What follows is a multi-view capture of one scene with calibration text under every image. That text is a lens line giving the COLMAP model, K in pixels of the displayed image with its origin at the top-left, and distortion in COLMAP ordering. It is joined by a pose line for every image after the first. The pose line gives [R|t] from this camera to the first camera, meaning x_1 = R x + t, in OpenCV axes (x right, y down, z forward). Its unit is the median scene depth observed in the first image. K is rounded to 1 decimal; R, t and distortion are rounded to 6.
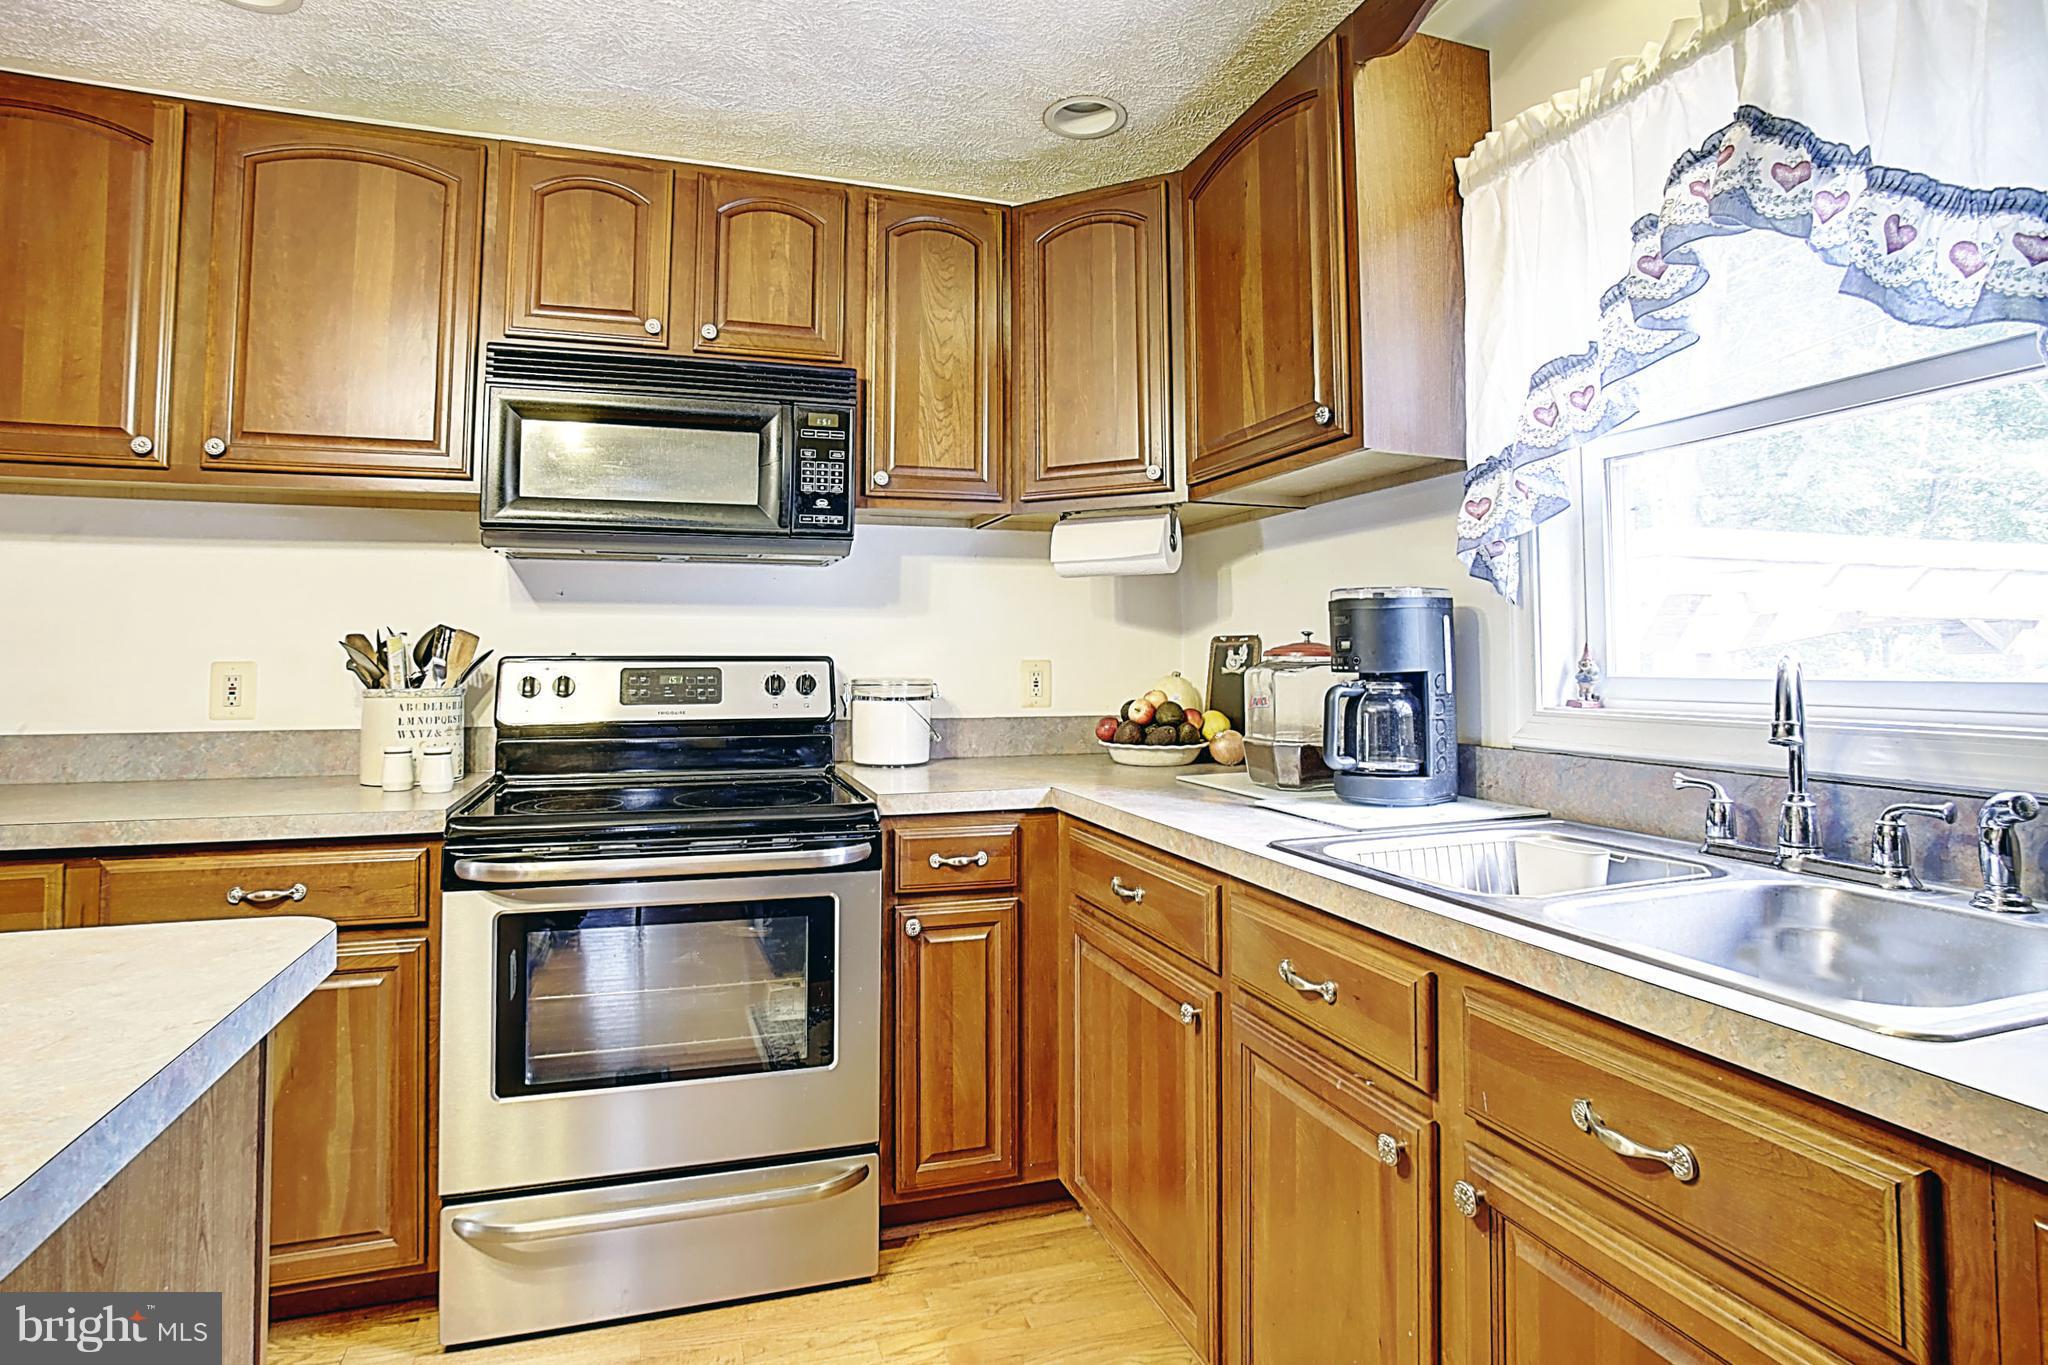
lens RADIAL K [[1055.6, 0, 1020.3], [0, 1055.6, 619.4], [0, 0, 1]] dist [-0.061815, 0.040386]
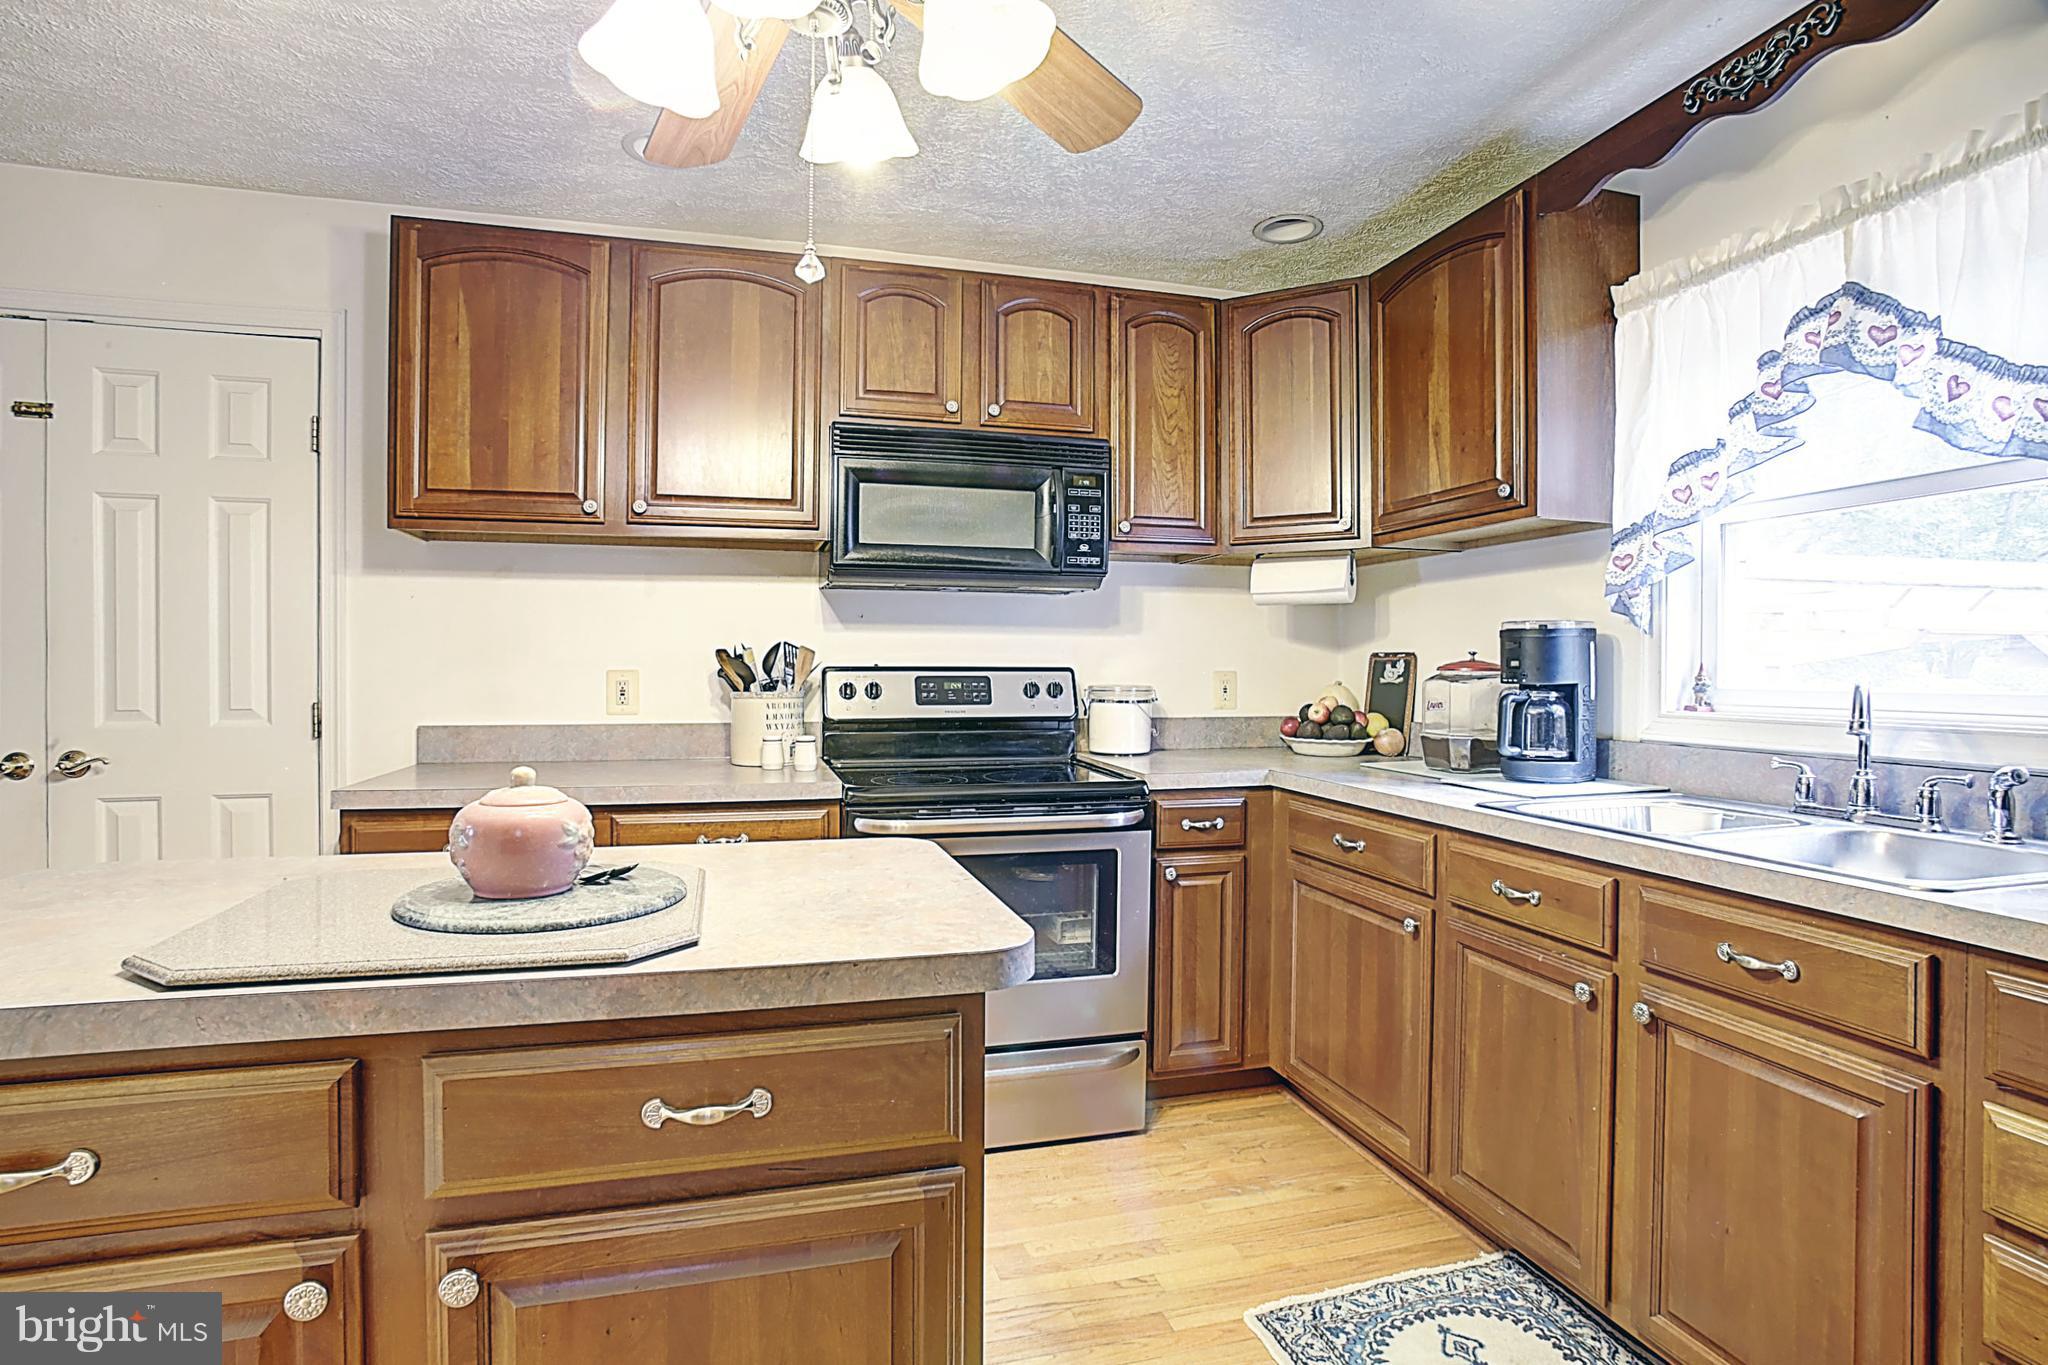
lens RADIAL K [[1029.5, 0, 1035.7], [0, 1029.5, 688.8], [0, 0, 1]] dist [-0.057930, 0.037762]
pose [[0.999303, 0.006459, -0.036754, -0.234215], [-0.004241, 0.998183, 0.060107, -0.017072], [0.037076, -0.059910, 0.997515, -0.293275]]
